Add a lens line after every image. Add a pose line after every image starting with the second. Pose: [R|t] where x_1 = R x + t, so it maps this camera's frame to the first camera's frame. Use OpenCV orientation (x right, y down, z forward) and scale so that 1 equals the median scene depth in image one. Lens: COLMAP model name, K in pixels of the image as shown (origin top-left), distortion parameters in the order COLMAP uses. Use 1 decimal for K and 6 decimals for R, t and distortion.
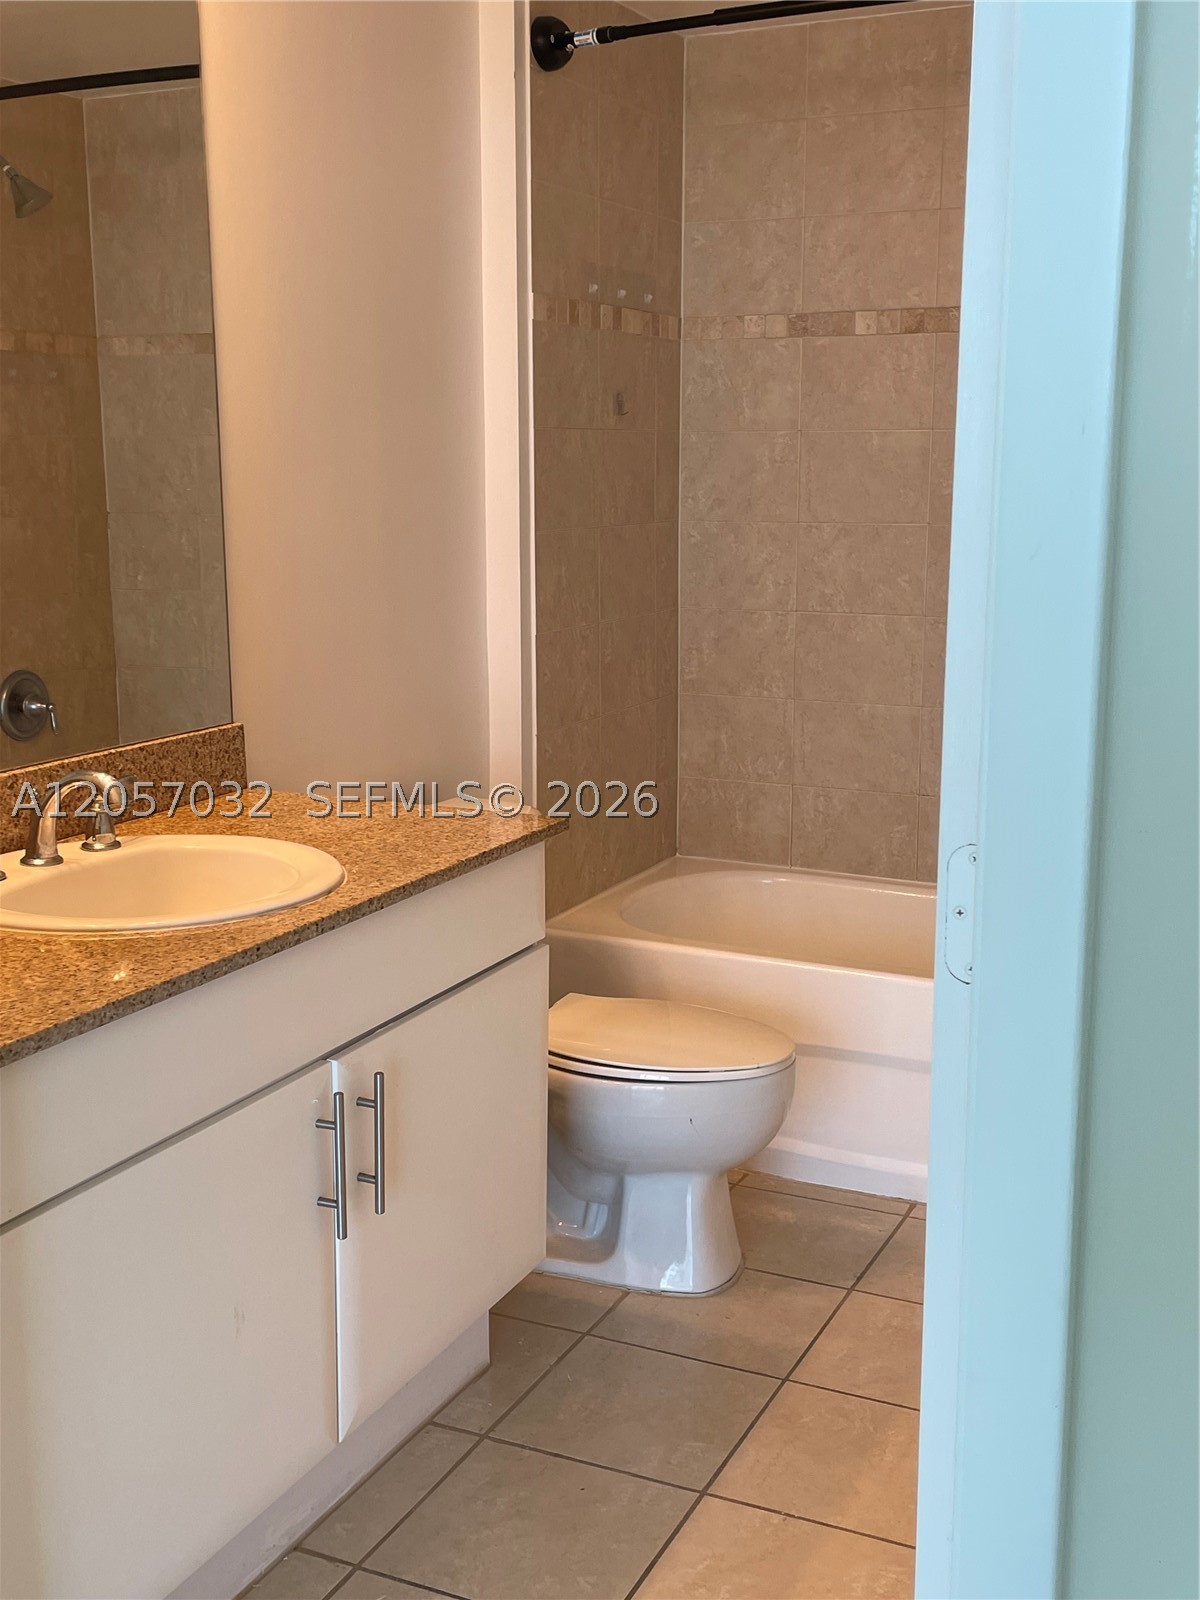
lens RADIAL K [[1815.4, 0, 595.2], [0, 1815.4, 811.2], [0, 0, 1]] dist [0.050426, 0.000000]
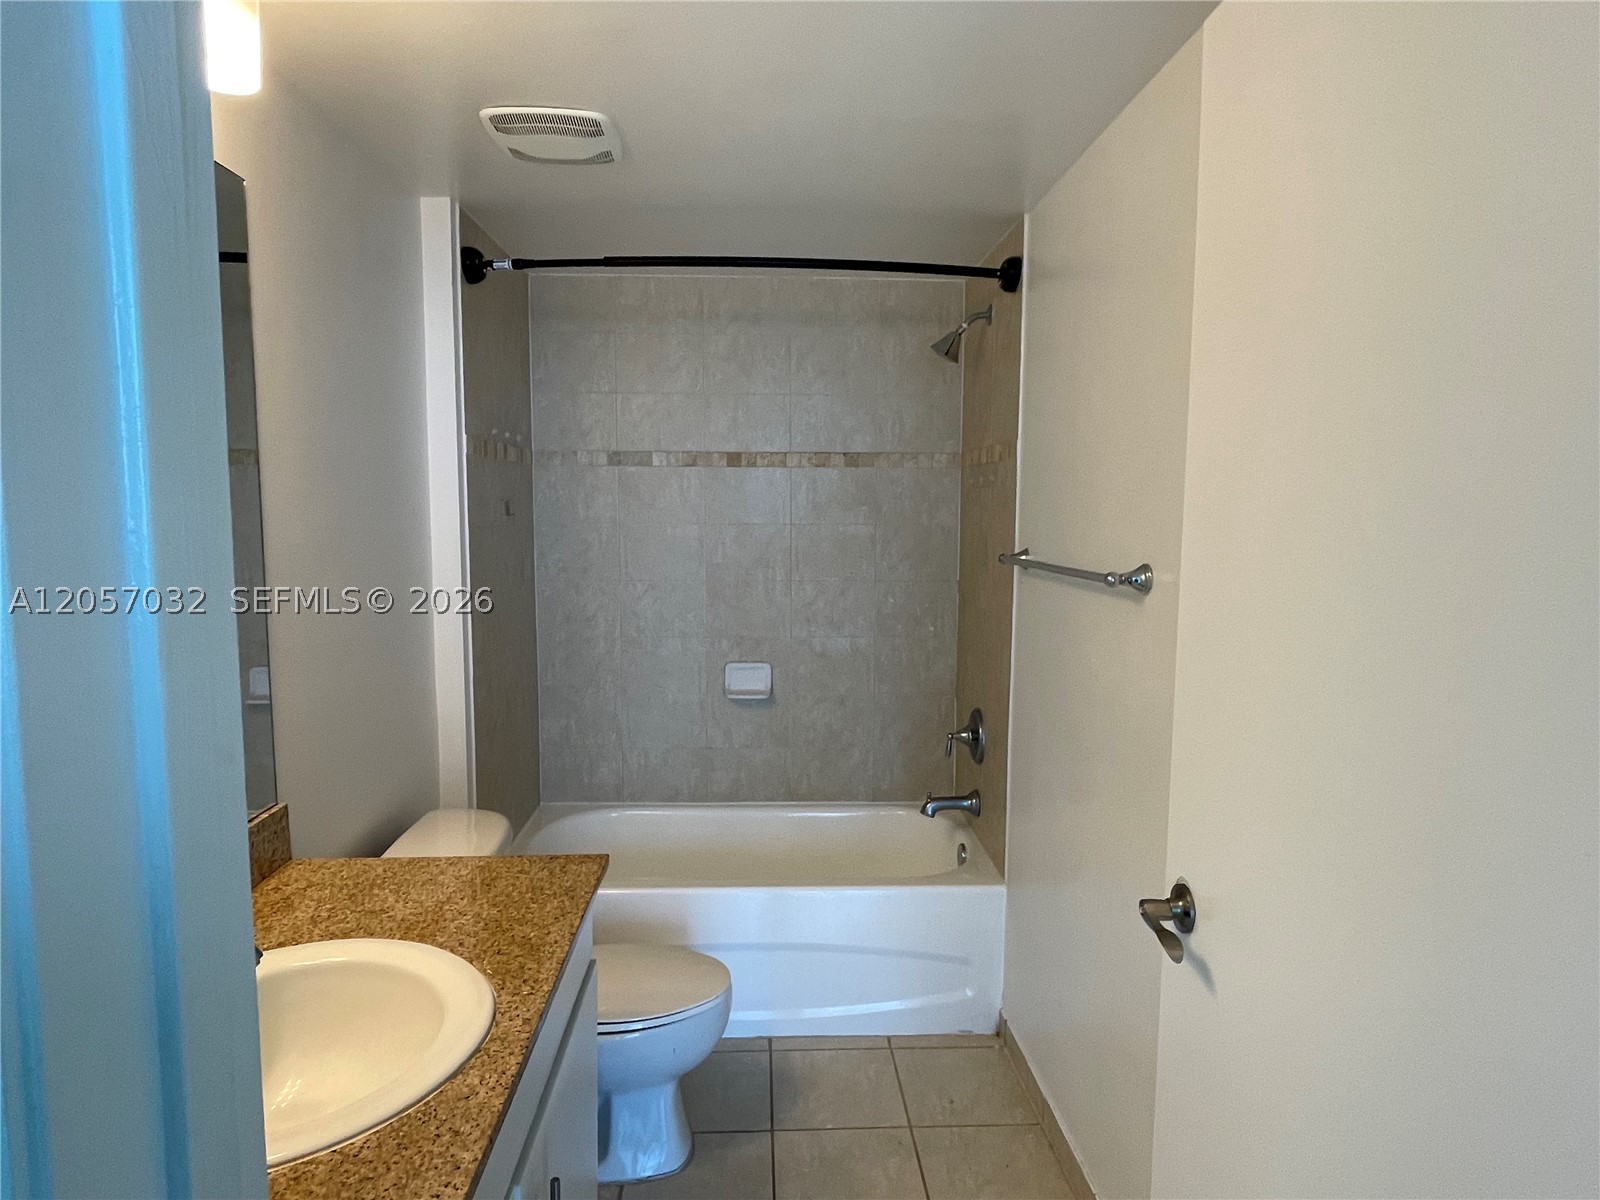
lens RADIAL K [[929.3, 0, 802.1], [0, 929.3, 595.2], [0, 0, 1]] dist [0.010169, -0.018646]
pose [[0.883387, -0.041238, 0.466827, -0.129935], [0.086761, 0.993292, -0.076437, -0.077493], [-0.460544, 0.108026, 0.881039, 0.241923]]
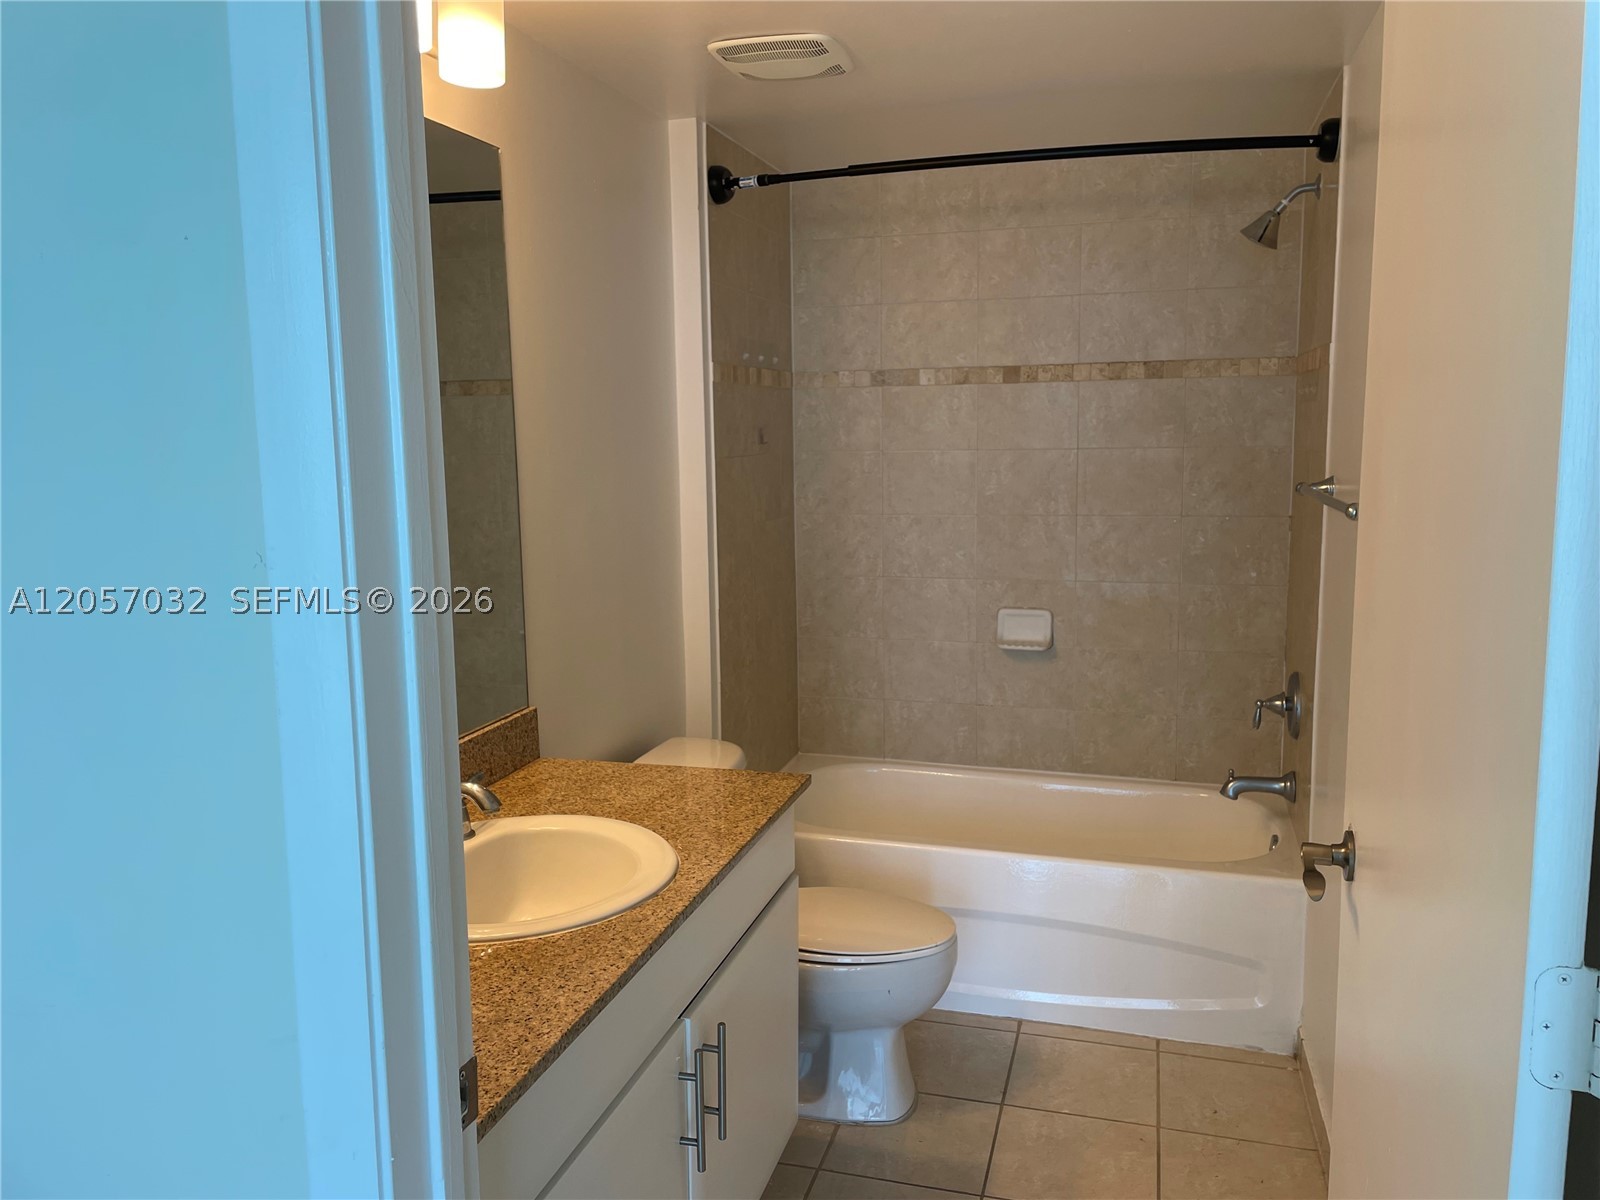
lens RADIAL K [[1208.3, 0, 813.2], [0, 1208.3, 582.9], [0, 0, 1]] dist [0.088498, -0.093650]
pose [[0.985745, -0.034692, 0.164629, -0.103496], [0.045149, 0.997164, -0.060210, -0.055309], [-0.162073, 0.066785, 0.984516, 0.094388]]
